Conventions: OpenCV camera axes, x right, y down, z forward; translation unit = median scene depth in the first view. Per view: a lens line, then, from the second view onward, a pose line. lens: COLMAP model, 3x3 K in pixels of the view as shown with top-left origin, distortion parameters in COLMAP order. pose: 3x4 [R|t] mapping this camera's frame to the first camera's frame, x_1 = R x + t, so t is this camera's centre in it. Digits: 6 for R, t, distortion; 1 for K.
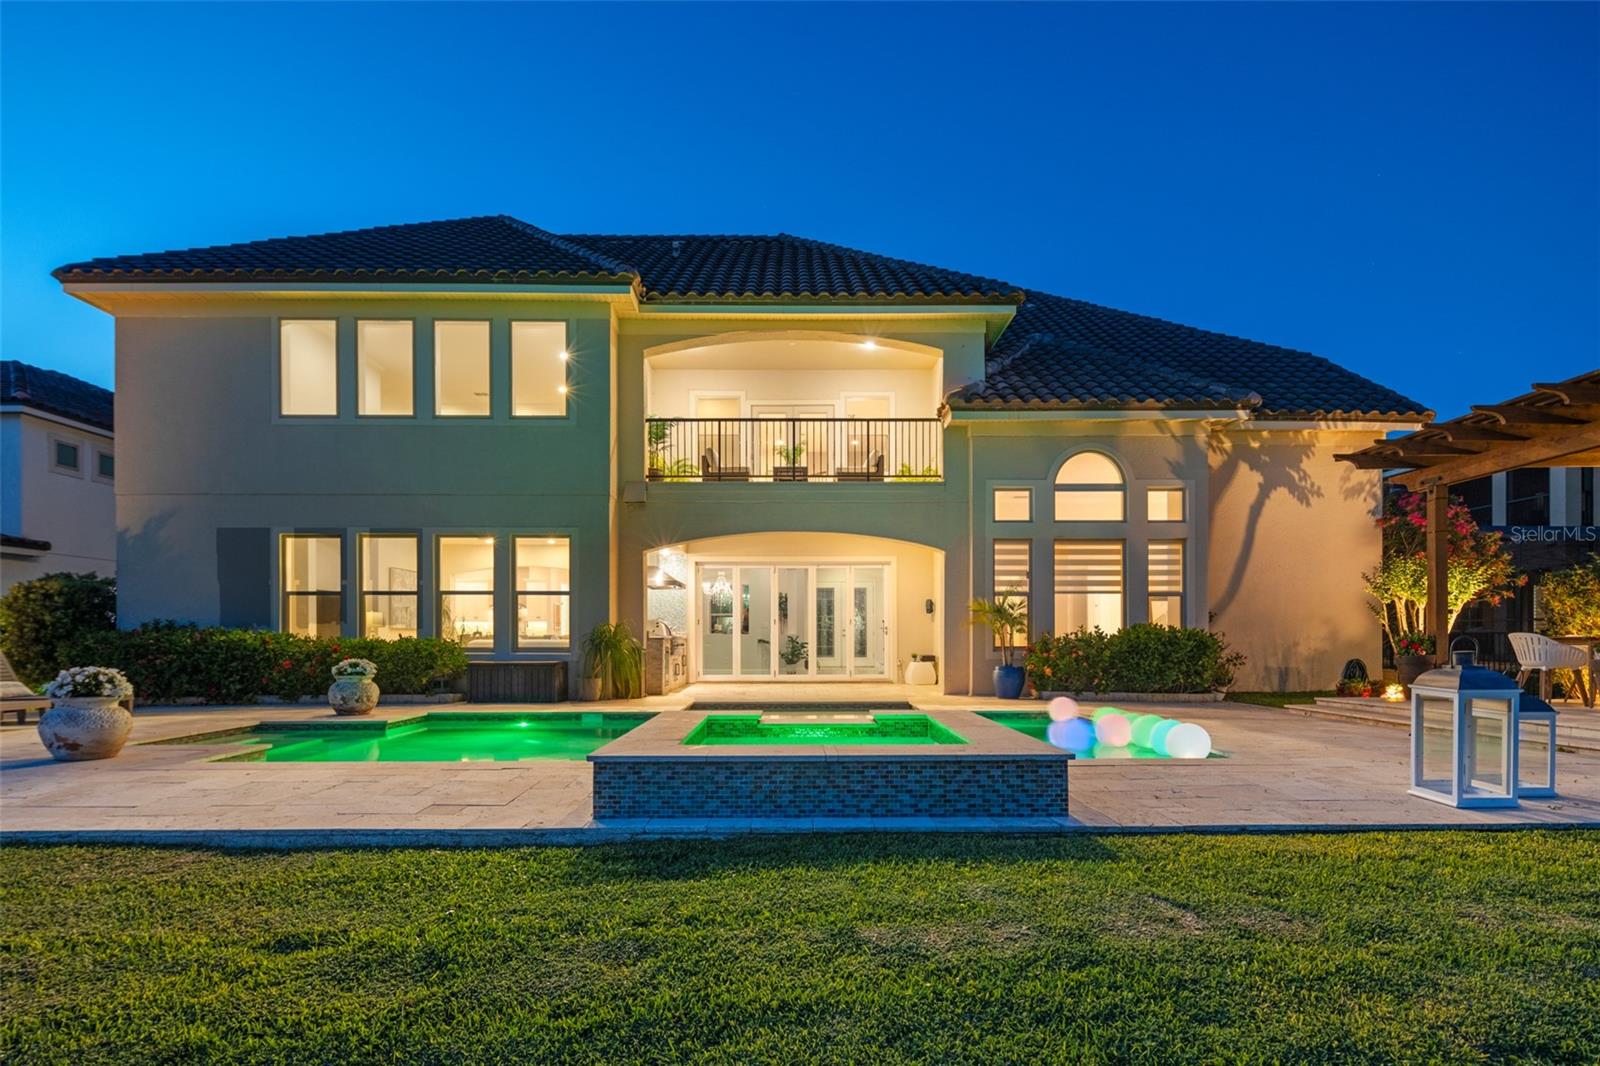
lens RADIAL K [[776.2, 0, 800.5], [0, 776.2, 640.1], [0, 0, 1]] dist [0.000700, -0.002060]
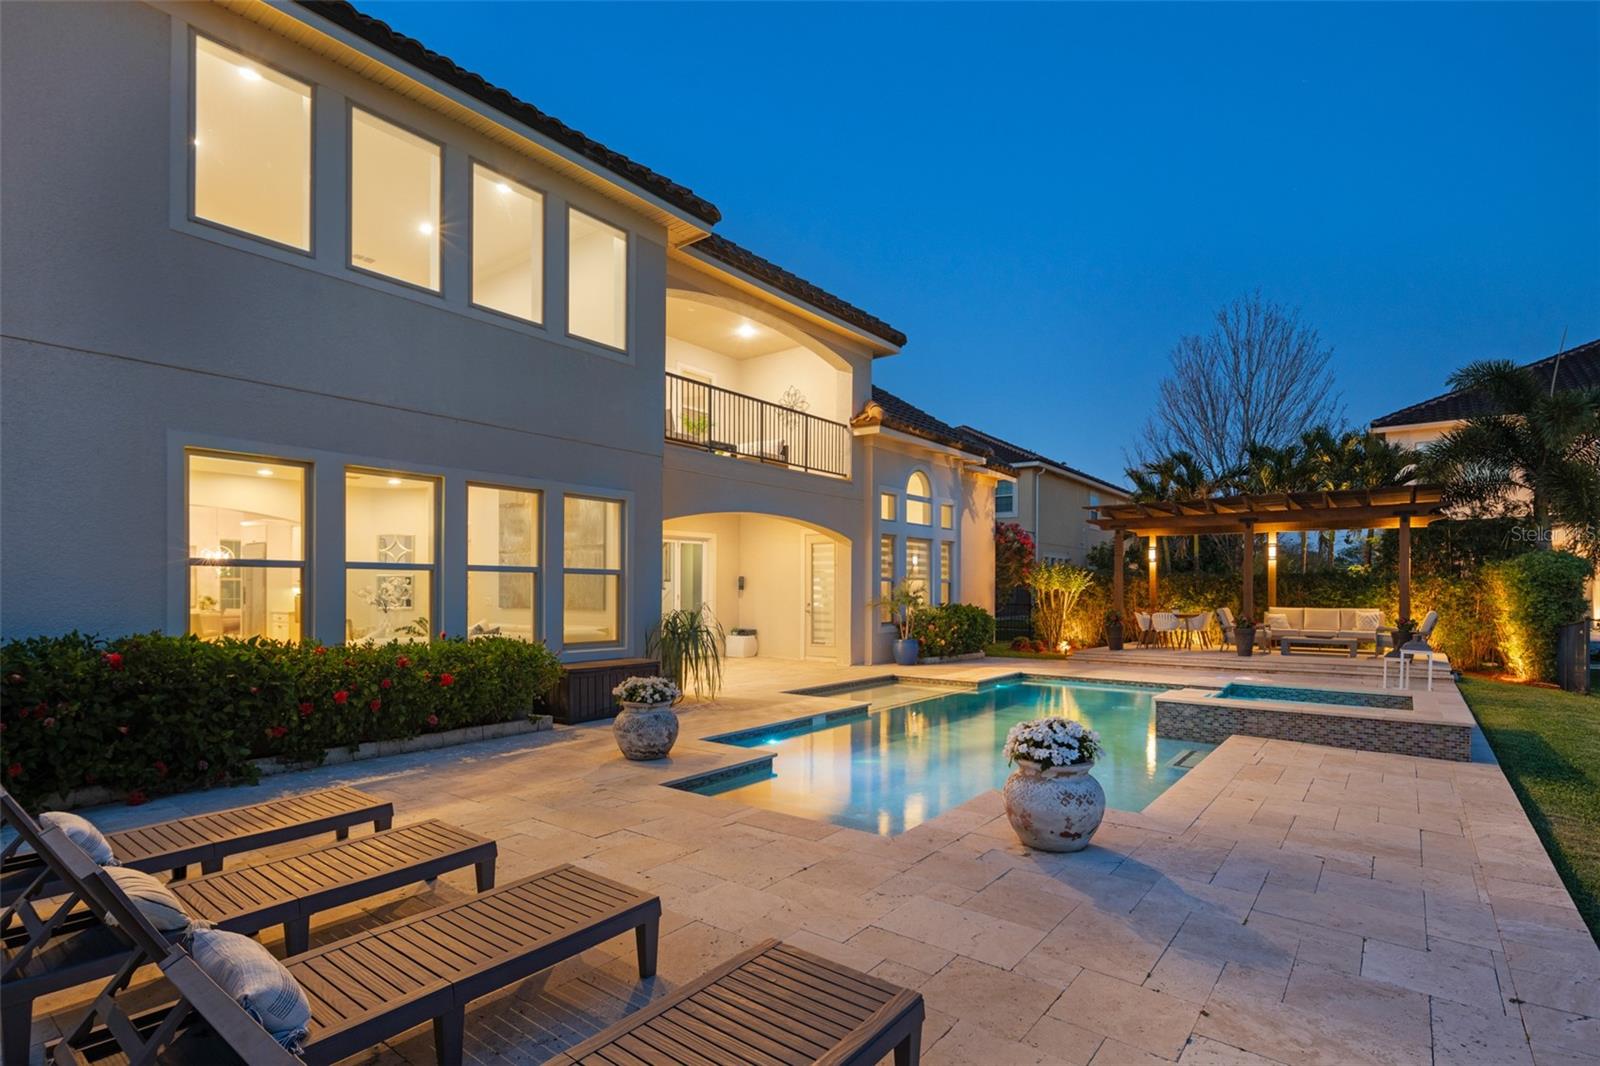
lens RADIAL K [[777.5, 0, 799.5], [0, 777.5, 589.9], [0, 0, 1]] dist [0.000254, -0.000170]
pose [[0.623025, 0.003780, 0.782192, -0.785775], [-0.003335, 0.999992, -0.002175, -0.040534], [-0.782194, -0.001254, 0.623033, 0.346957]]
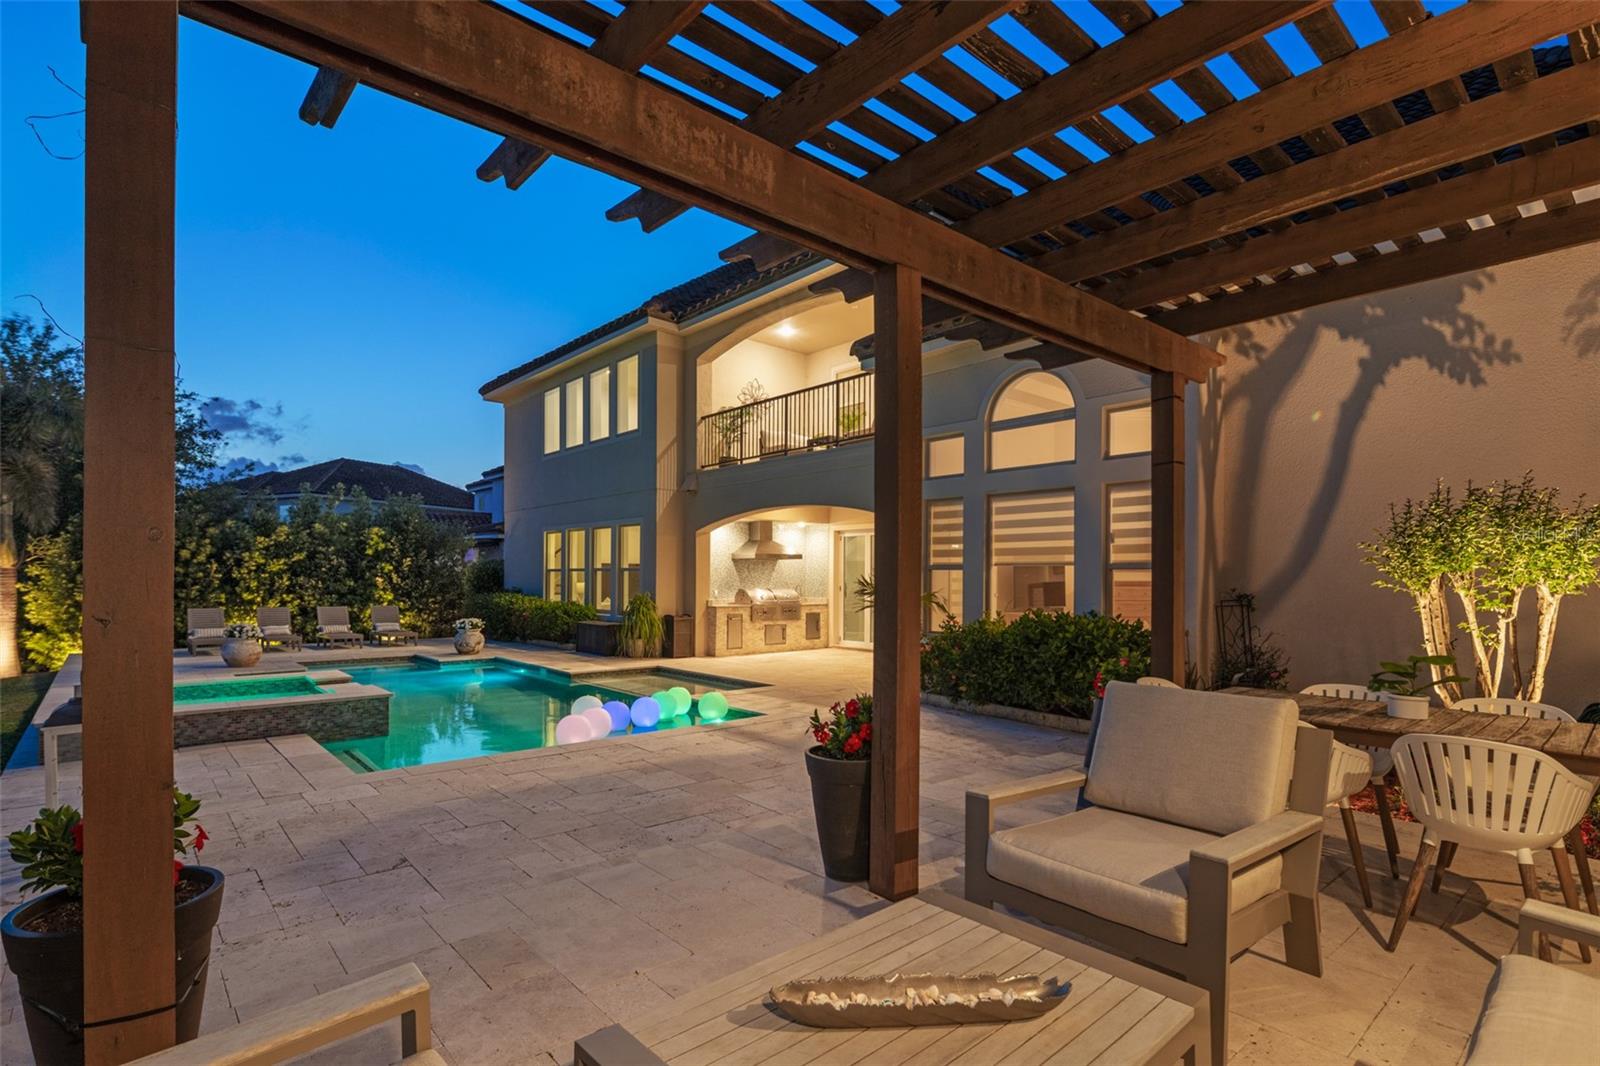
lens RADIAL K [[776.3, 0, 804.4], [0, 776.3, 576.5], [0, 0, 1]] dist [-0.002234, -0.000318]
pose [[0.655701, 0.003519, -0.755012, 0.795801], [-0.007708, 0.999968, -0.002034, -0.047369], [0.754981, 0.007153, 0.655707, 0.366309]]
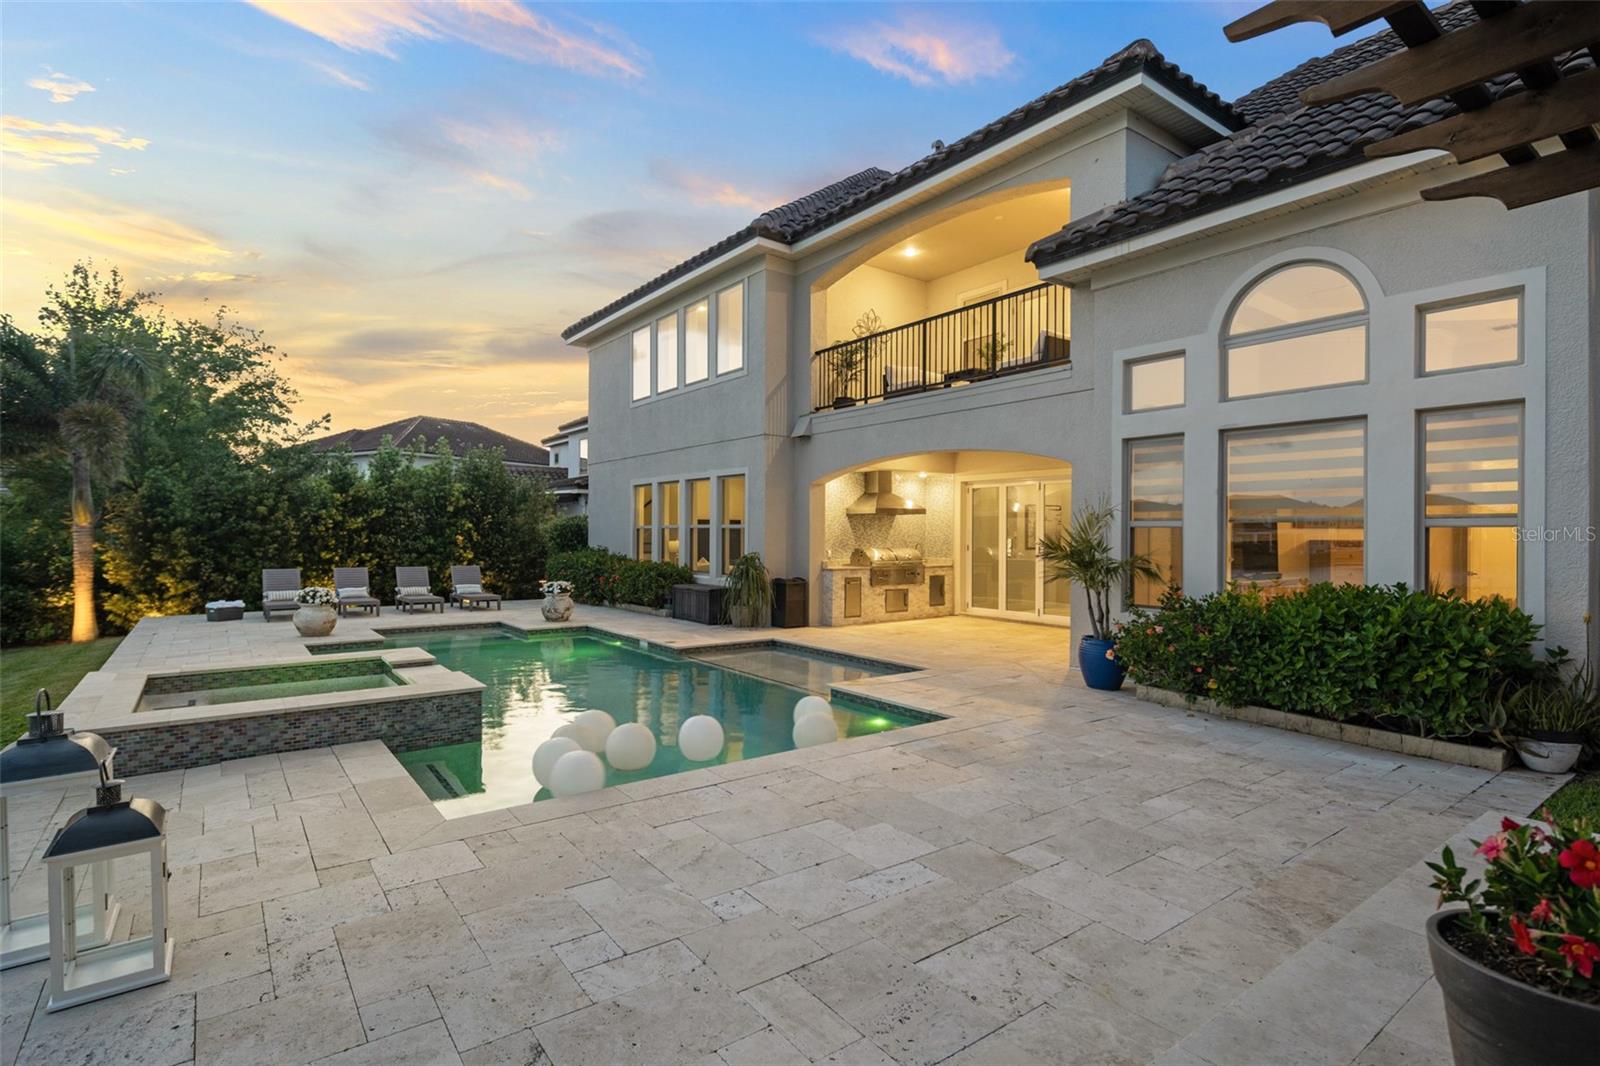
lens RADIAL K [[780.1, 0, 800.0], [0, 780.1, 533.0], [0, 0, 1]] dist [0.001045, -0.000263]
pose [[0.589885, 0.004128, -0.807477, 0.624962], [-0.007088, 0.999975, -0.000066, -0.050335], [0.807457, 0.005762, 0.589899, 0.394225]]
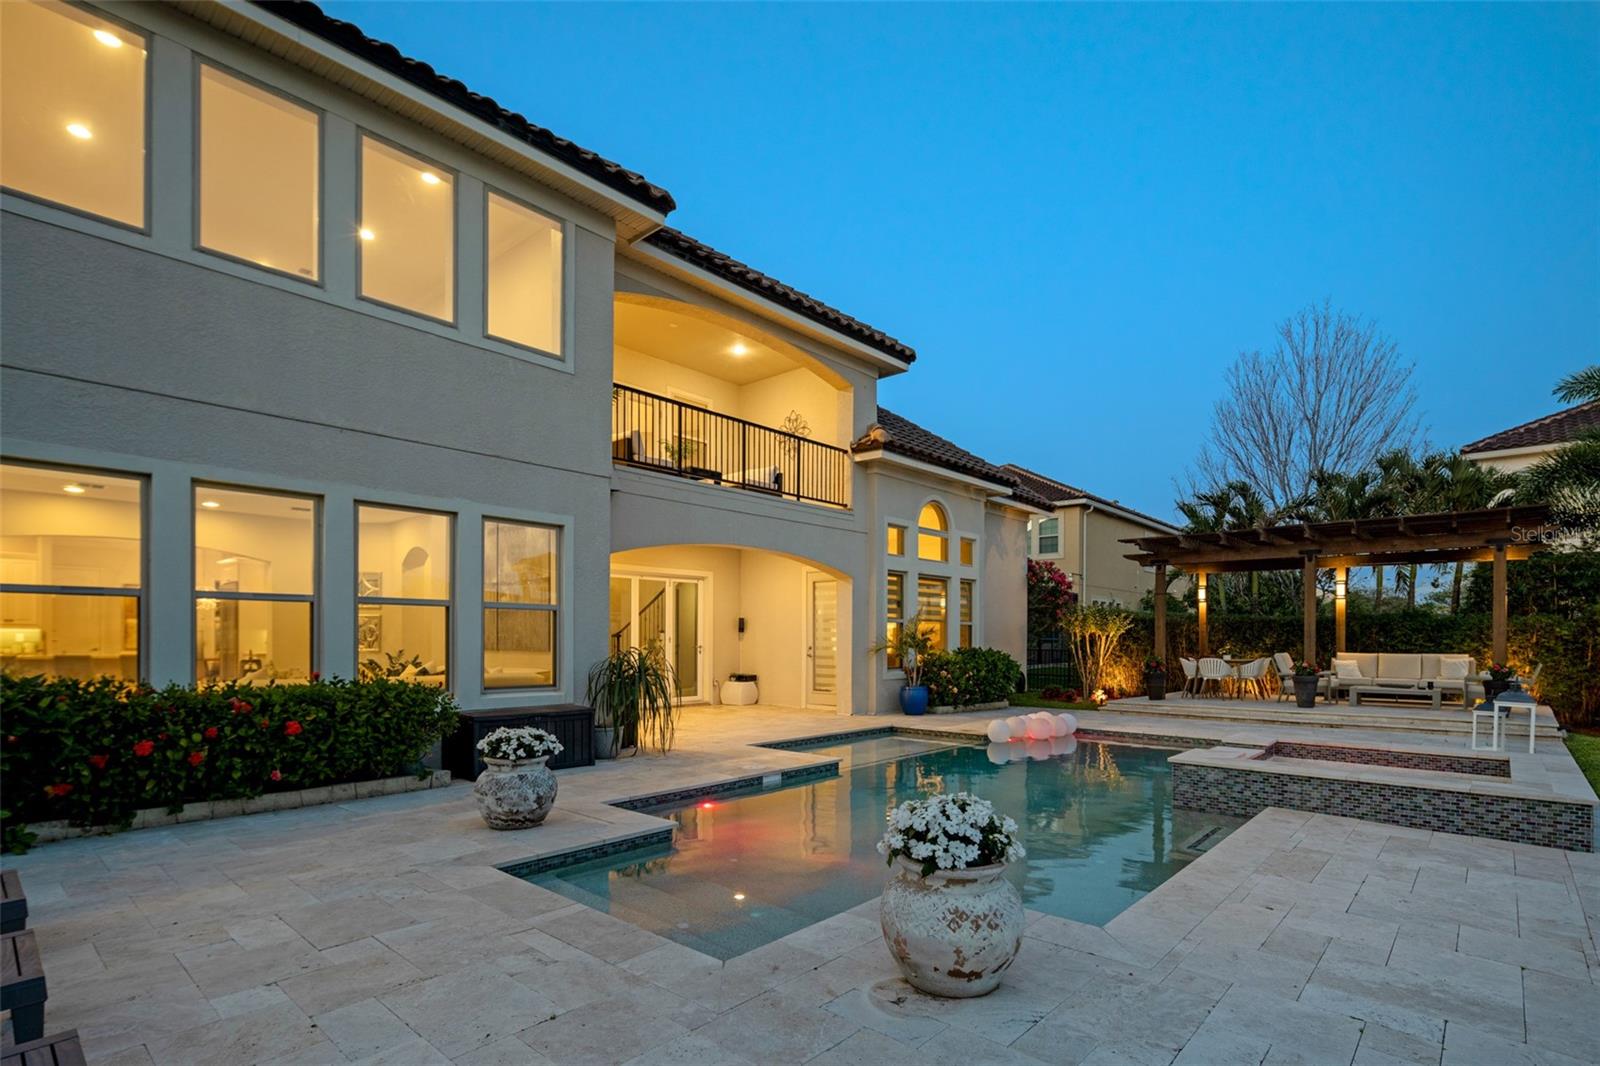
lens RADIAL K [[776.2, 0, 800.5], [0, 776.2, 640.1], [0, 0, 1]] dist [0.000700, -0.002060]
pose [[0.678108, 0.002744, 0.734957, -0.647396], [-0.004525, 0.999990, 0.000441, -0.031743], [-0.734948, -0.003624, 0.678114, 0.348182]]
